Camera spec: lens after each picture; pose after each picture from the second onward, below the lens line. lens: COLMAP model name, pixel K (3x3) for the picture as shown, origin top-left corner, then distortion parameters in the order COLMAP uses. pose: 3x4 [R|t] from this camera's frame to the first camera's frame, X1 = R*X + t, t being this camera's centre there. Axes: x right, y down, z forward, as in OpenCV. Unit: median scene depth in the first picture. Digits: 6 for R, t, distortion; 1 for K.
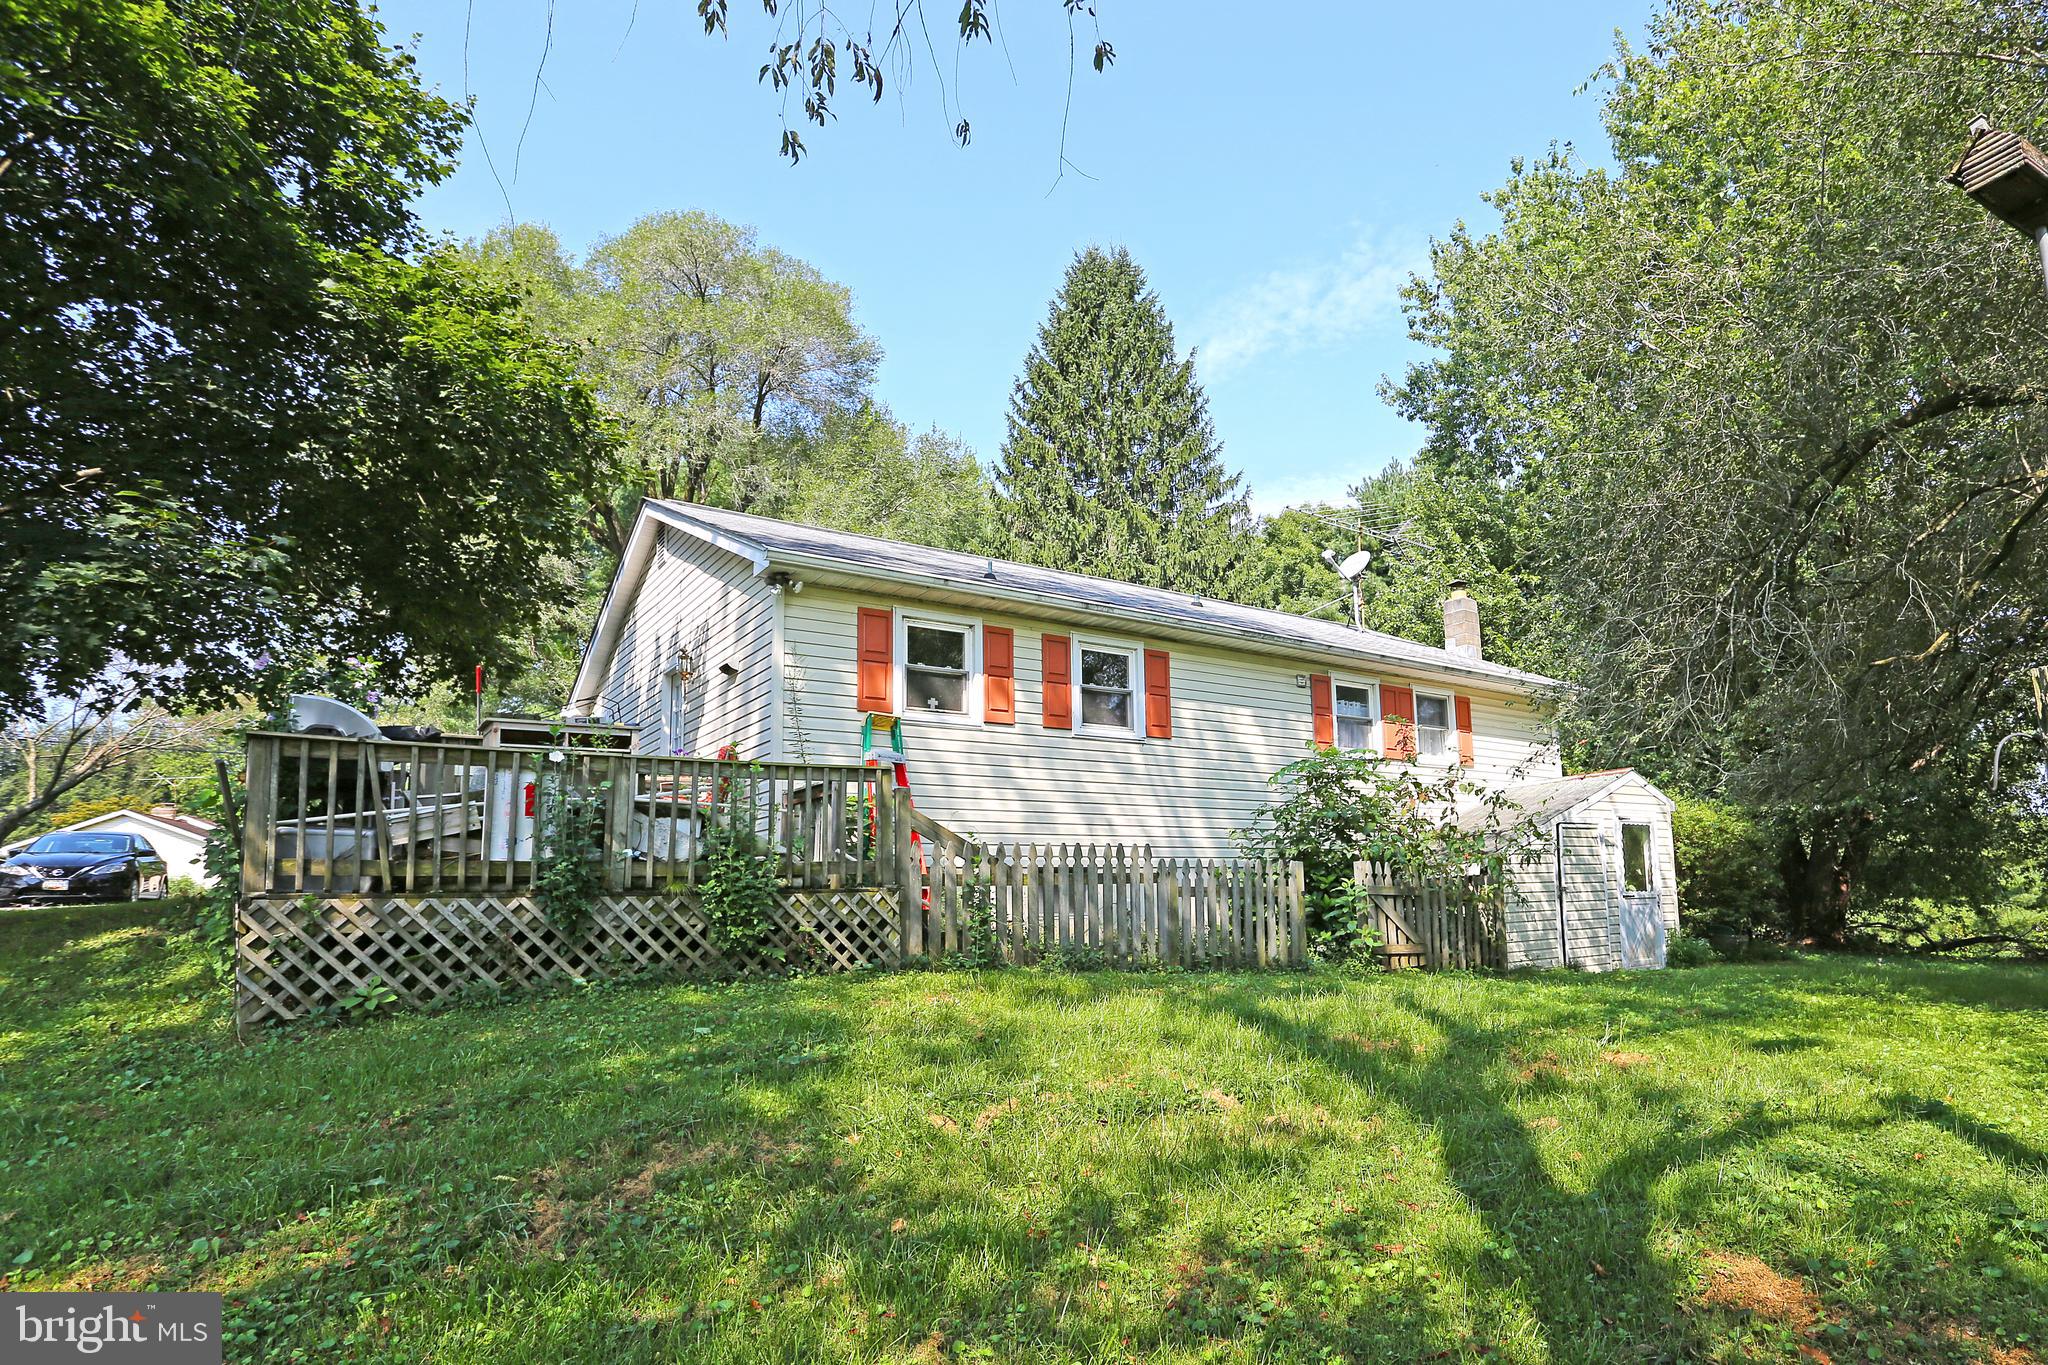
lens RADIAL K [[1074.7, 0, 1023.0], [0, 1074.7, 811.8], [0, 0, 1]] dist [-0.036364, 0.000140]
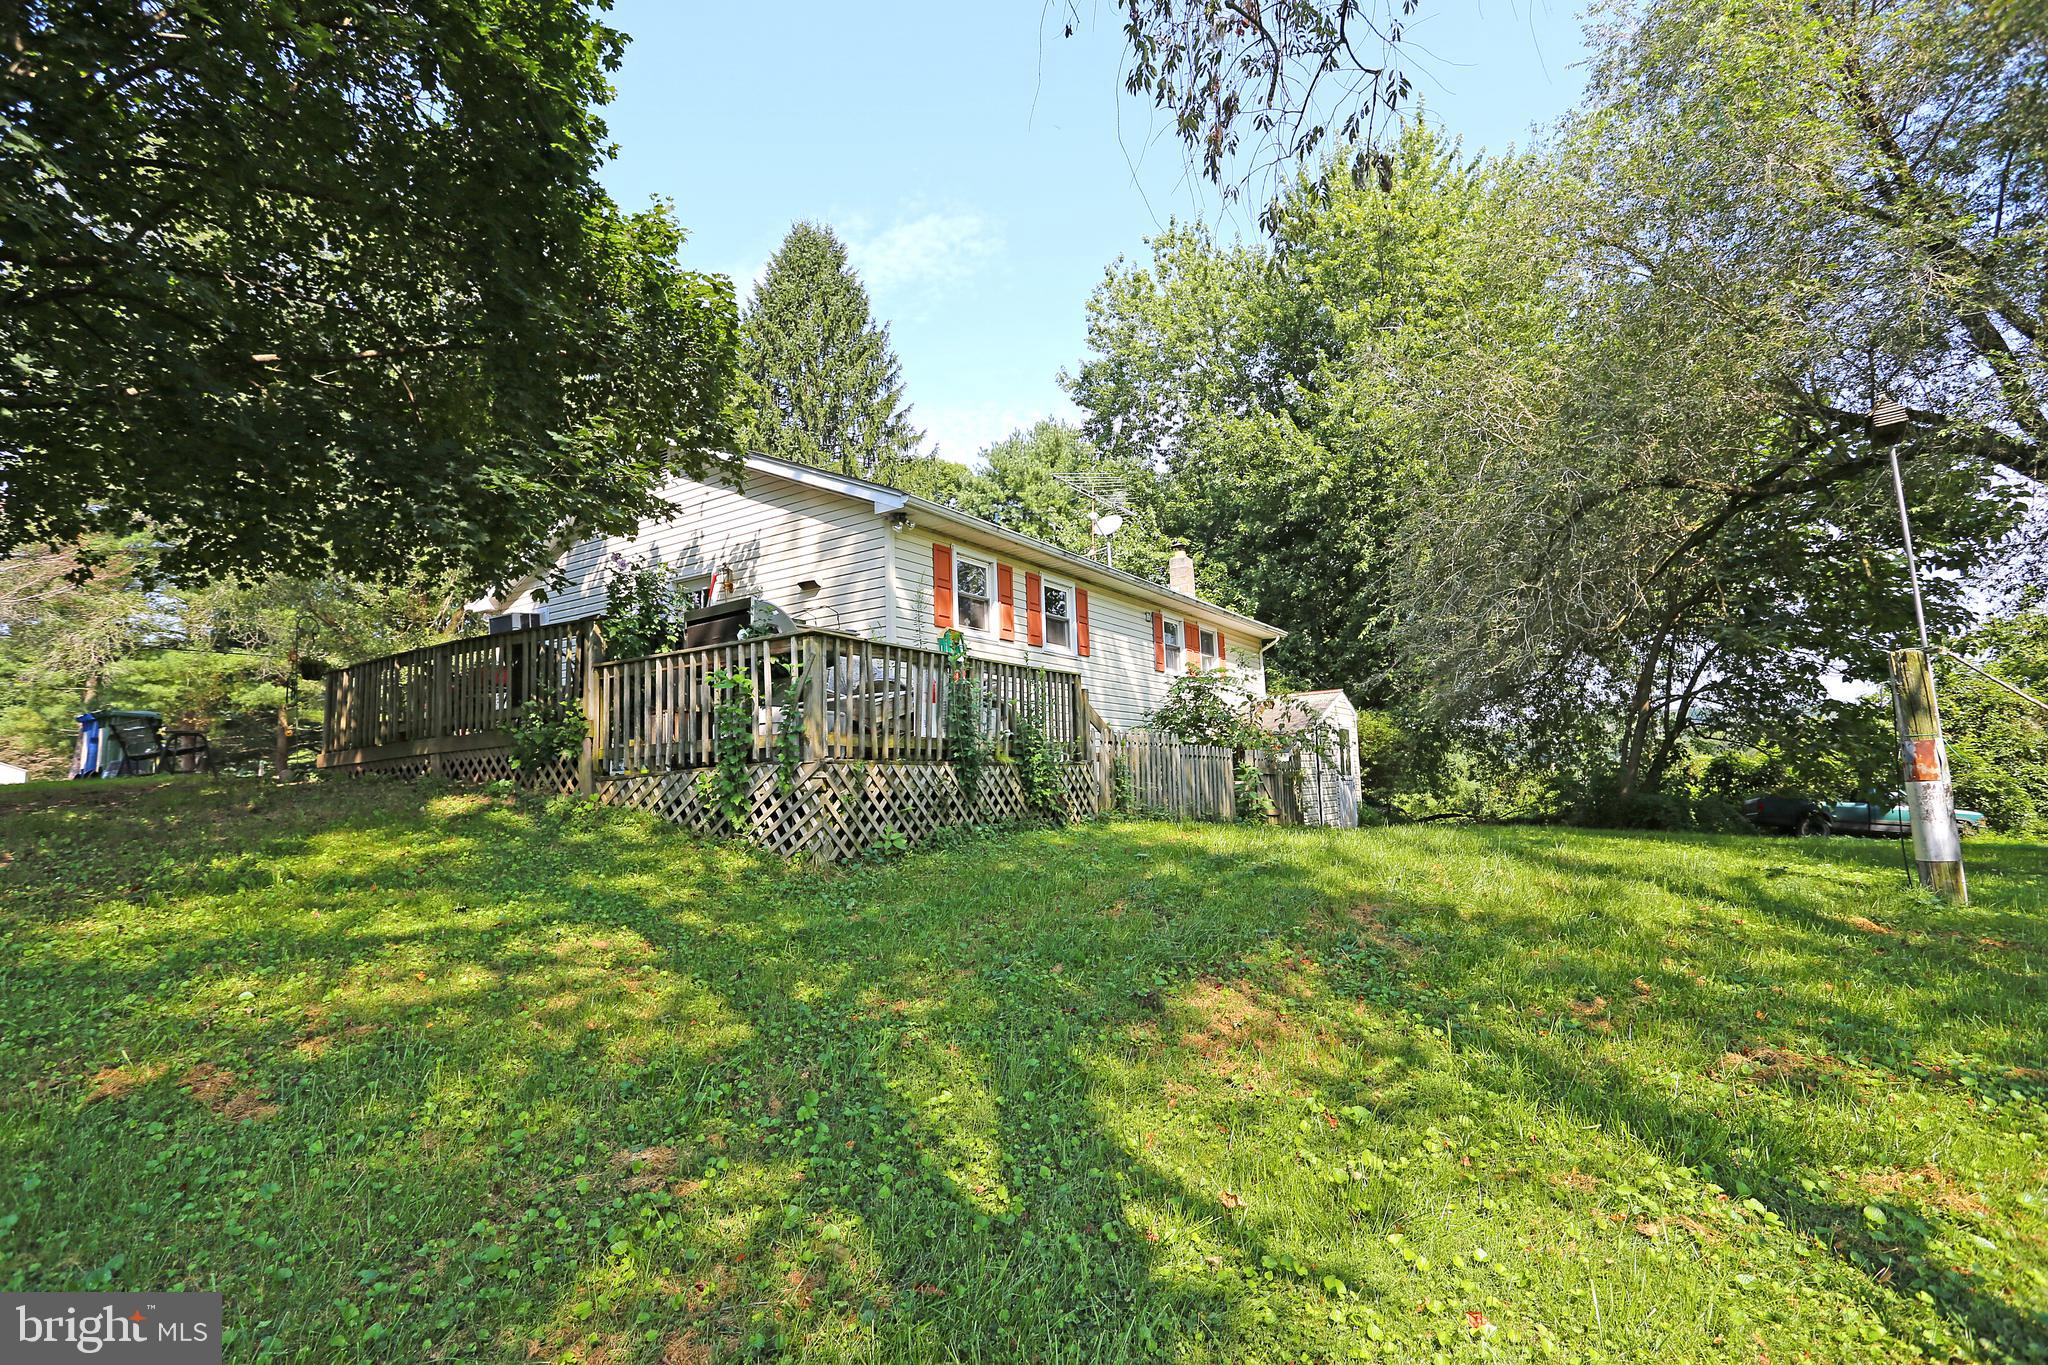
lens RADIAL K [[993.0, 0, 824.4], [0, 993.0, 711.0], [0, 0, 1]] dist [-0.000844, -0.000037]
pose [[0.956711, 0.022853, 0.290140, -0.583459], [-0.021426, 0.999738, -0.008097, 0.016622], [-0.290249, 0.001530, 0.956950, -0.074415]]
